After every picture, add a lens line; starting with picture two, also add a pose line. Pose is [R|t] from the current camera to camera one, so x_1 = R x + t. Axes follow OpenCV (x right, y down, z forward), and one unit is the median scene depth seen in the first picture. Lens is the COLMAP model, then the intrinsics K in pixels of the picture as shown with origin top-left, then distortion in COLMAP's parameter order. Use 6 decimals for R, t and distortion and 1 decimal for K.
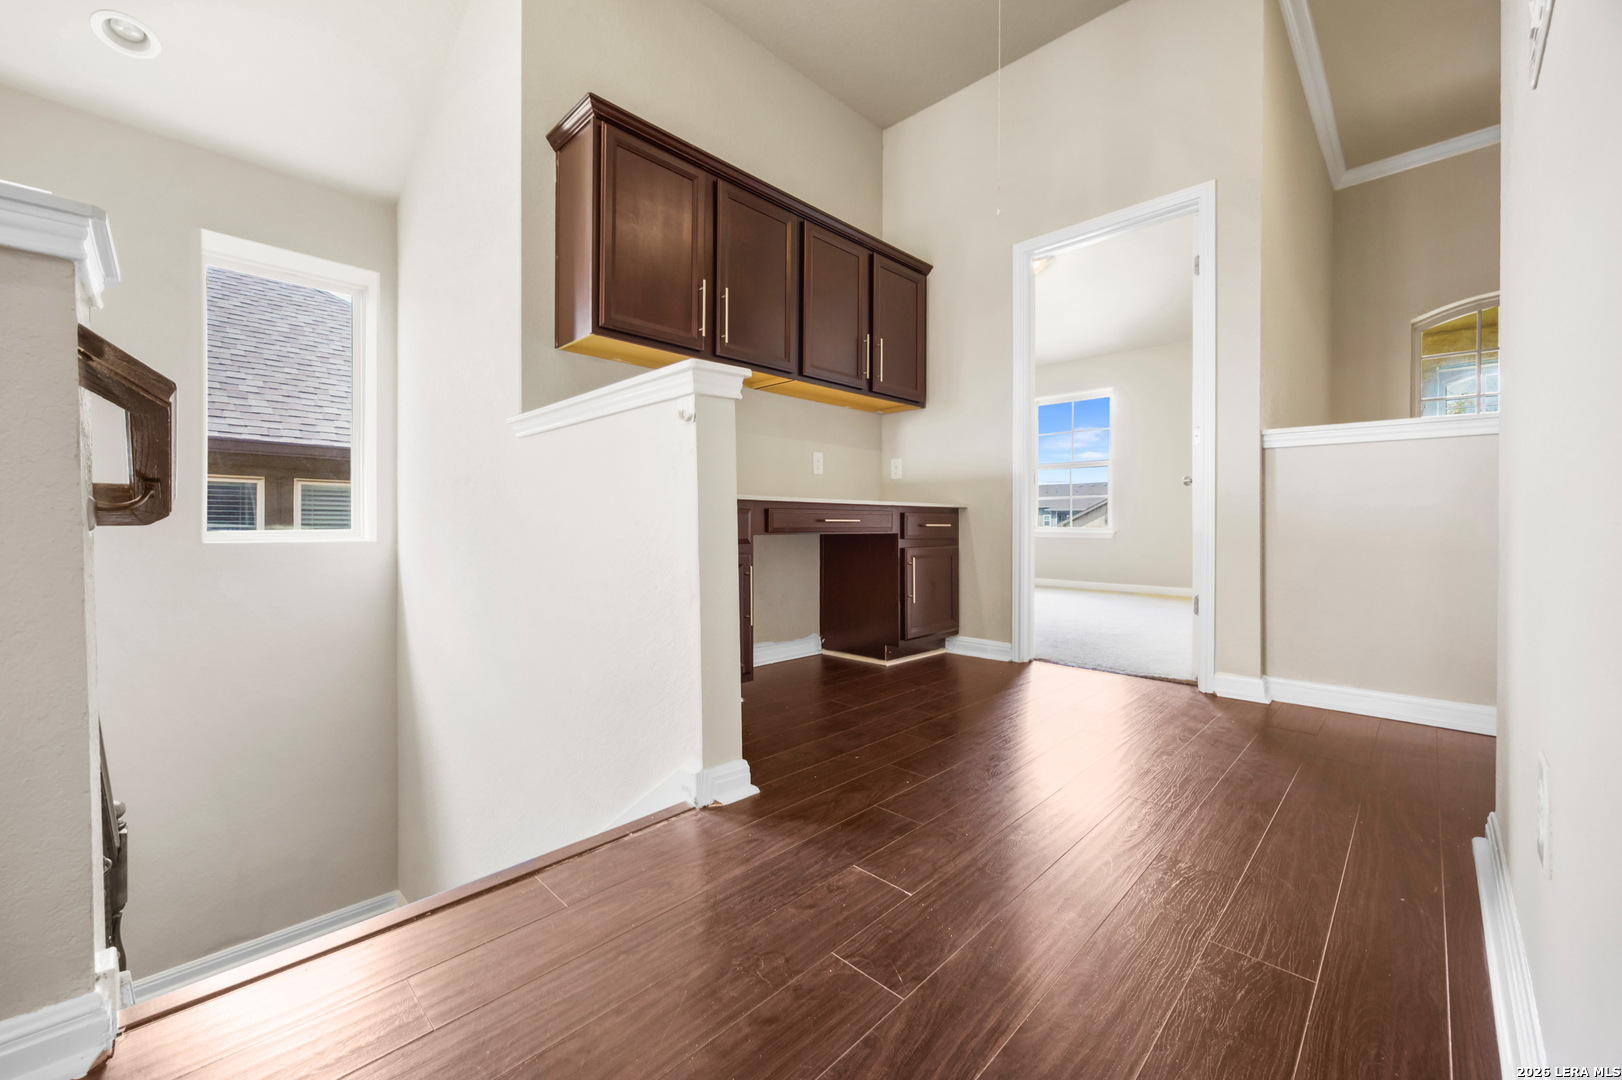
lens RADIAL K [[636.0, 0, 808.8], [0, 636.0, 532.4], [0, 0, 1]] dist [0.000427, 0.000297]
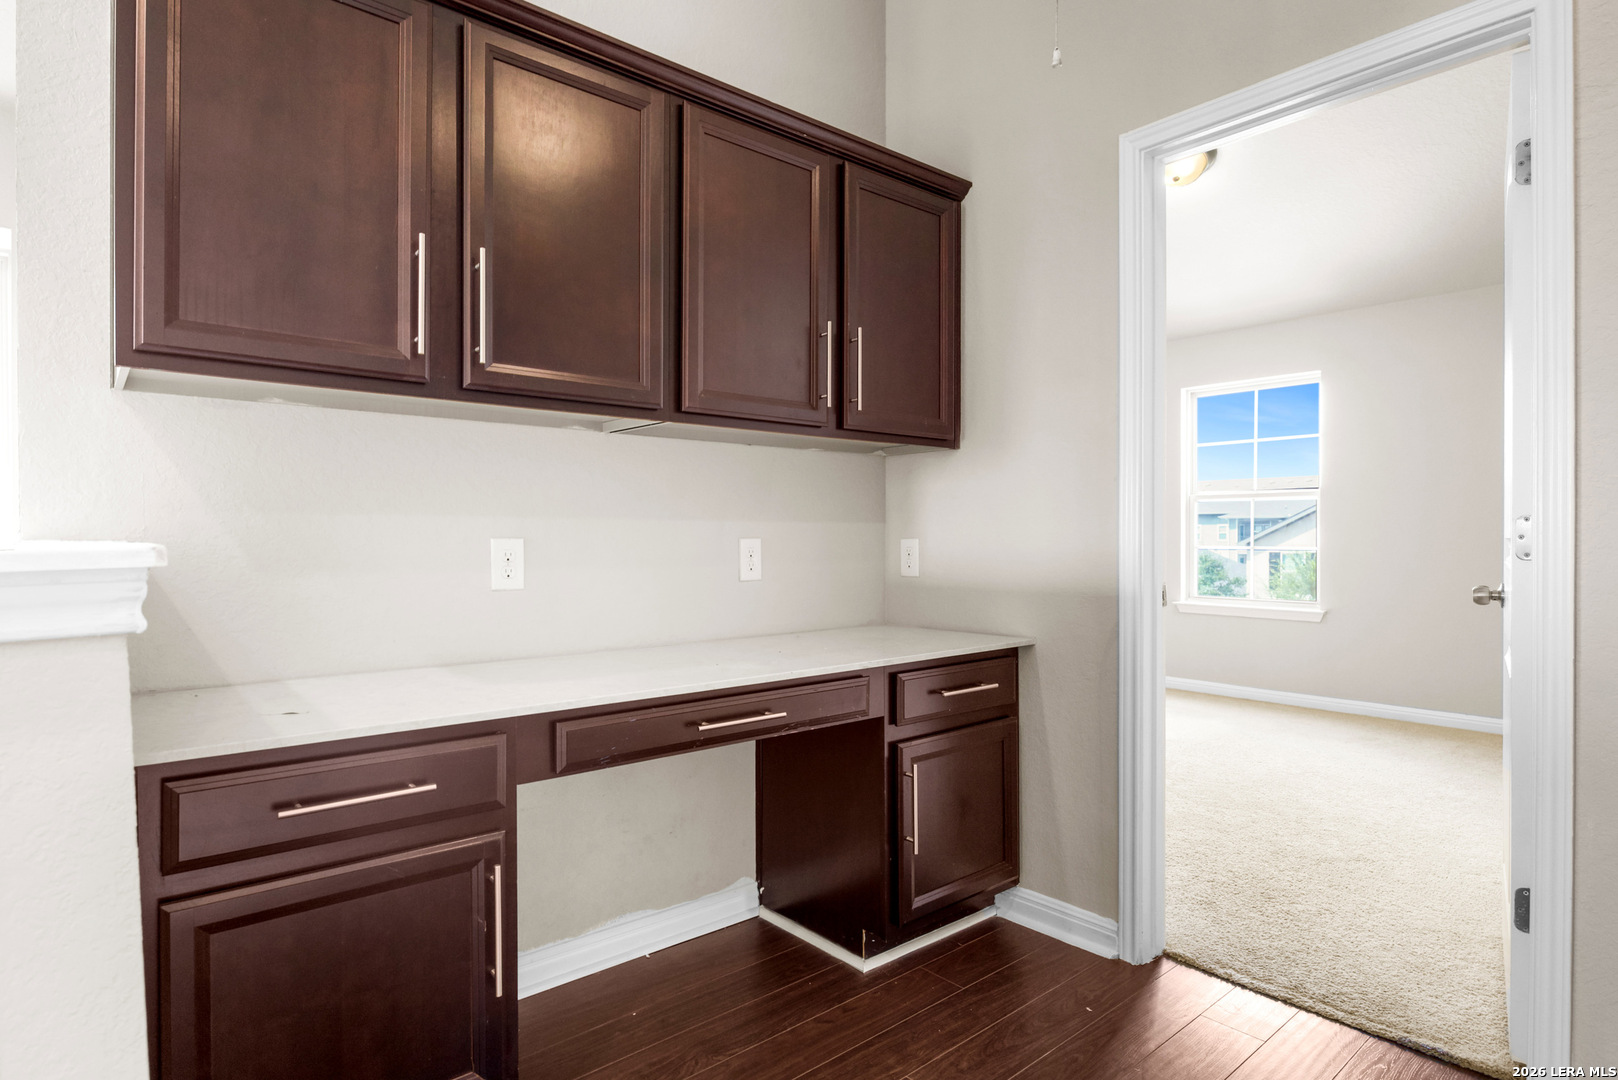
lens RADIAL K [[867.2, 0, 811.9], [0, 867.2, 547.9], [0, 0, 1]] dist [0.000124, -0.000129]
pose [[0.996407, -0.000158, -0.084695, 0.132464], [0.000243, 0.999999, 0.000994, -0.123978], [0.084695, -0.001011, 0.996406, 0.288982]]
